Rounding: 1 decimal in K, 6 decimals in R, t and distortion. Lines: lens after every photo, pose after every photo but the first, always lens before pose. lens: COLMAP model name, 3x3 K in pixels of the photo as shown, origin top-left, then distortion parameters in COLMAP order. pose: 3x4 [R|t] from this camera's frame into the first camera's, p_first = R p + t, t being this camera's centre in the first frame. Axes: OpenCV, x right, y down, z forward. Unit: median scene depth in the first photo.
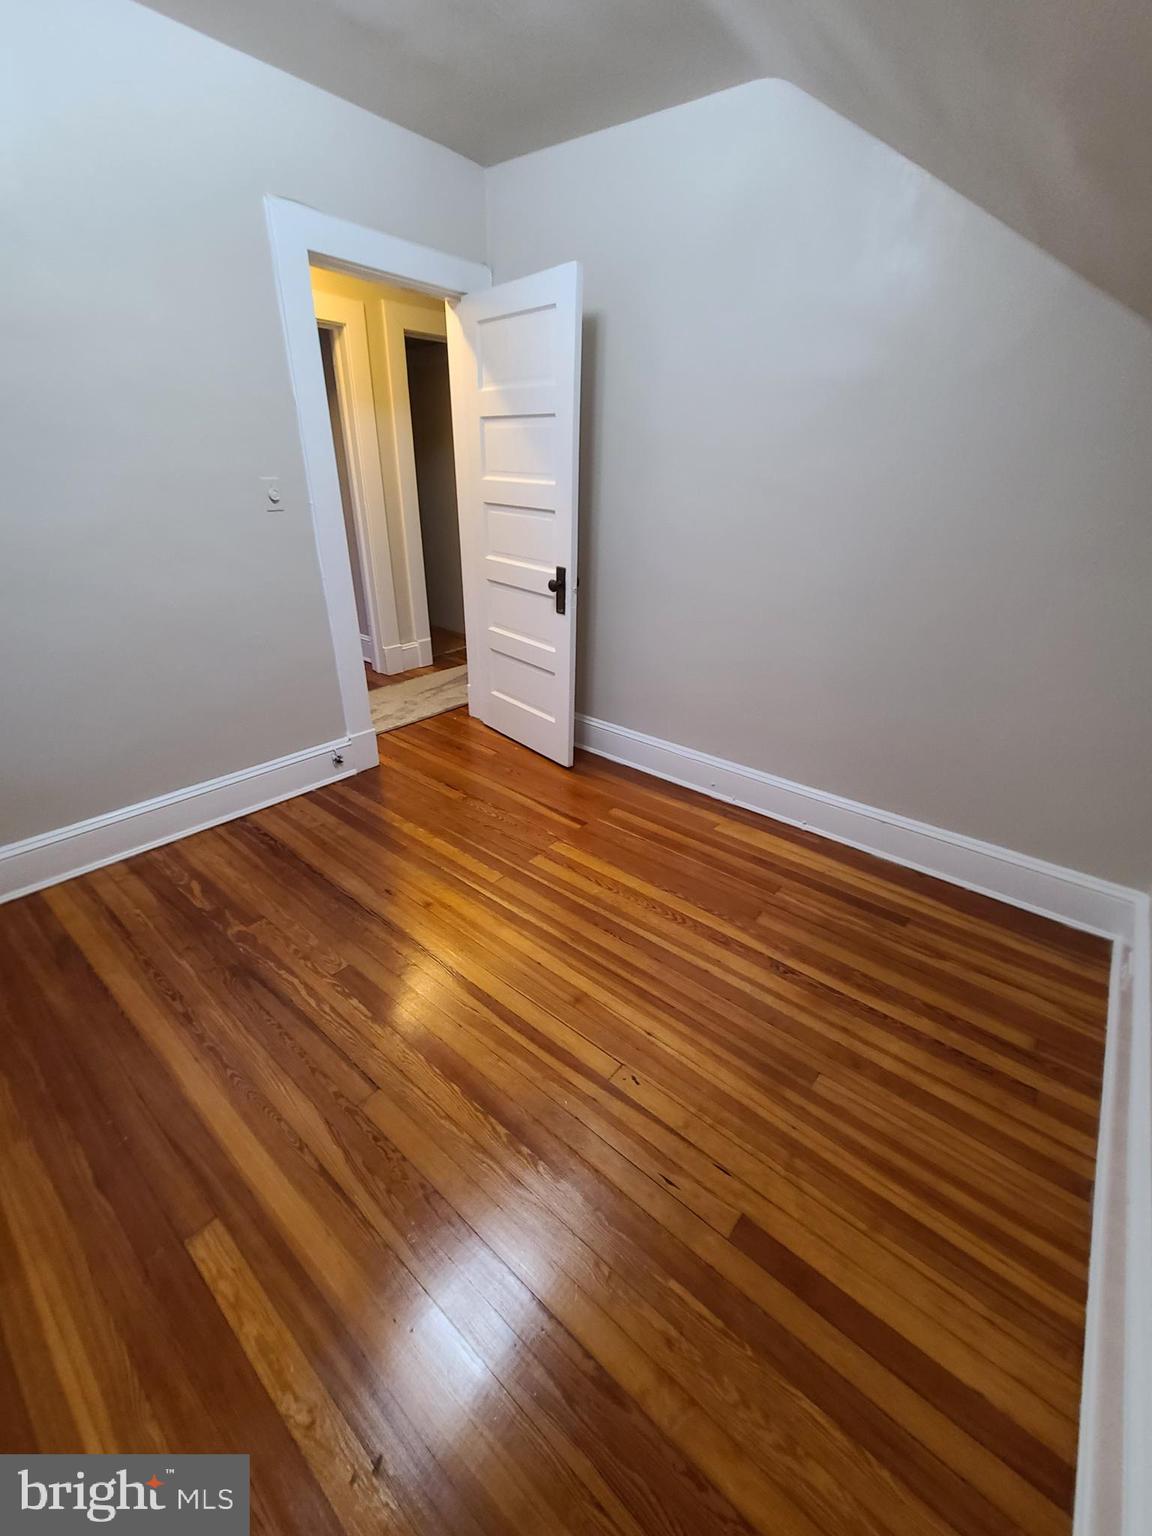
lens RADIAL K [[617.1, 0, 578.1], [0, 617.1, 768.6], [0, 0, 1]] dist [-0.006576, 0.001899]
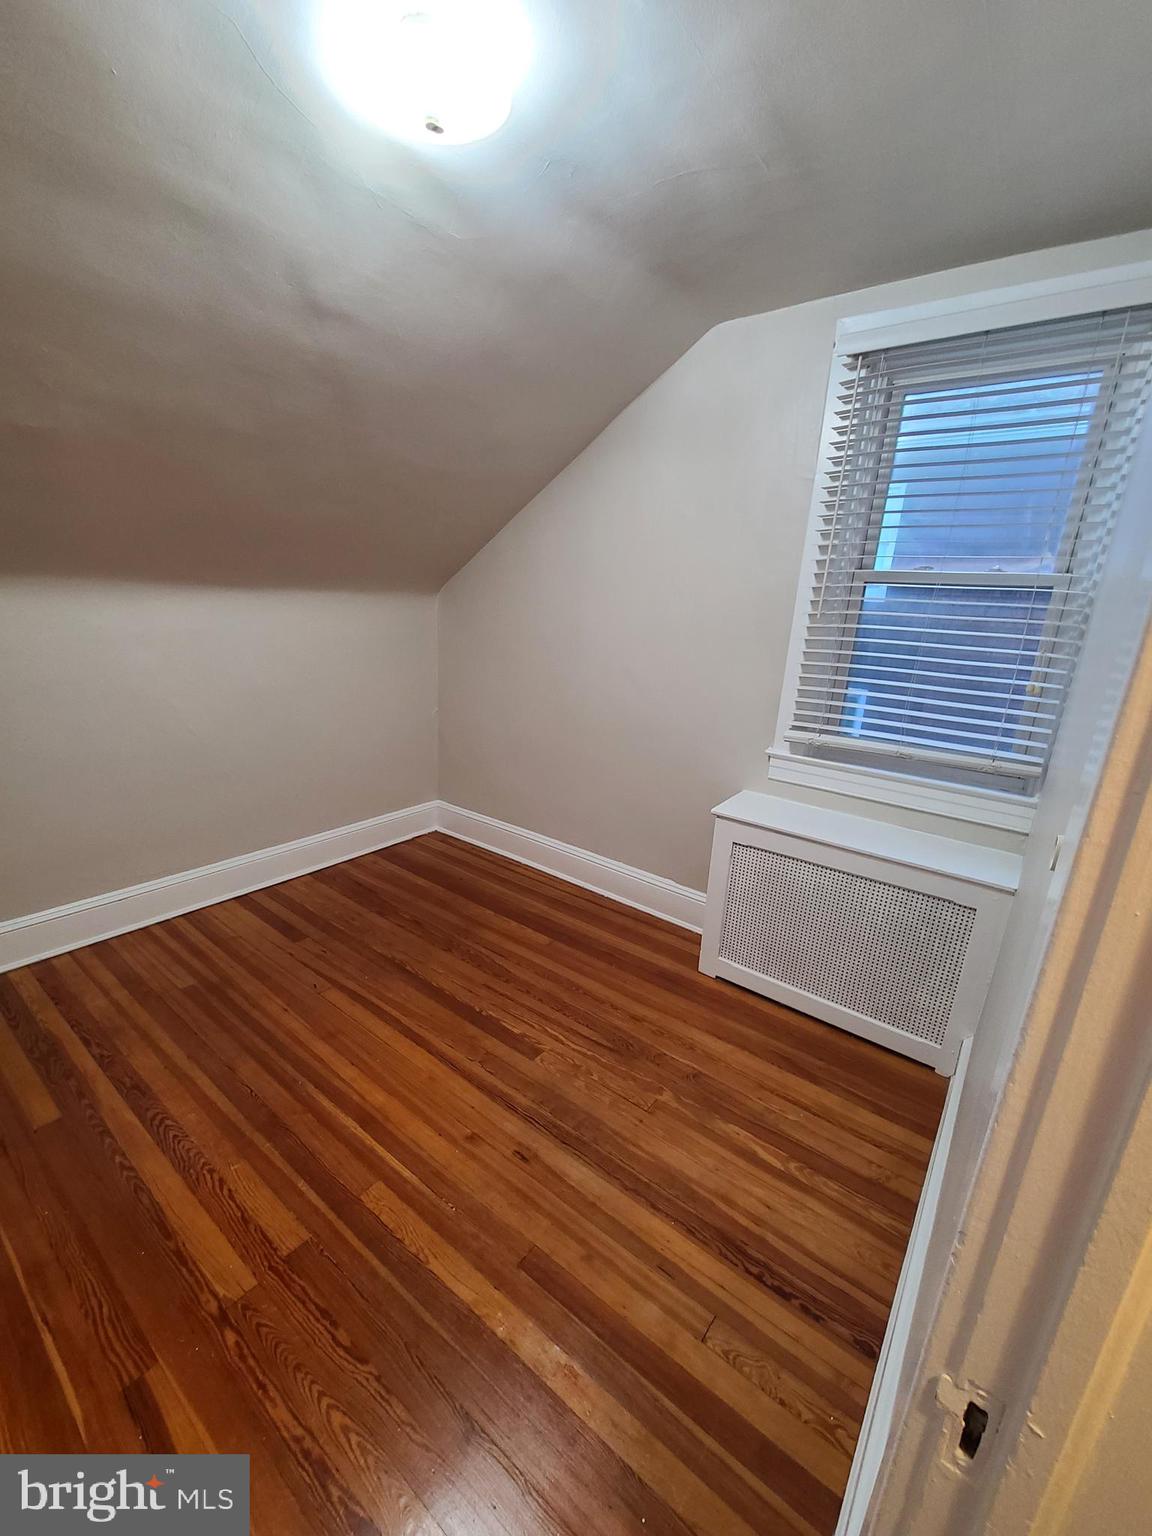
lens RADIAL K [[617.1, 0, 578.3], [0, 617.1, 775.6], [0, 0, 1]] dist [-0.006576, 0.001899]
pose [[-0.995586, -0.074076, -0.057627, -0.332661], [-0.093687, 0.748135, 0.656899, -0.734035], [-0.005548, 0.659398, -0.751773, 1.407883]]
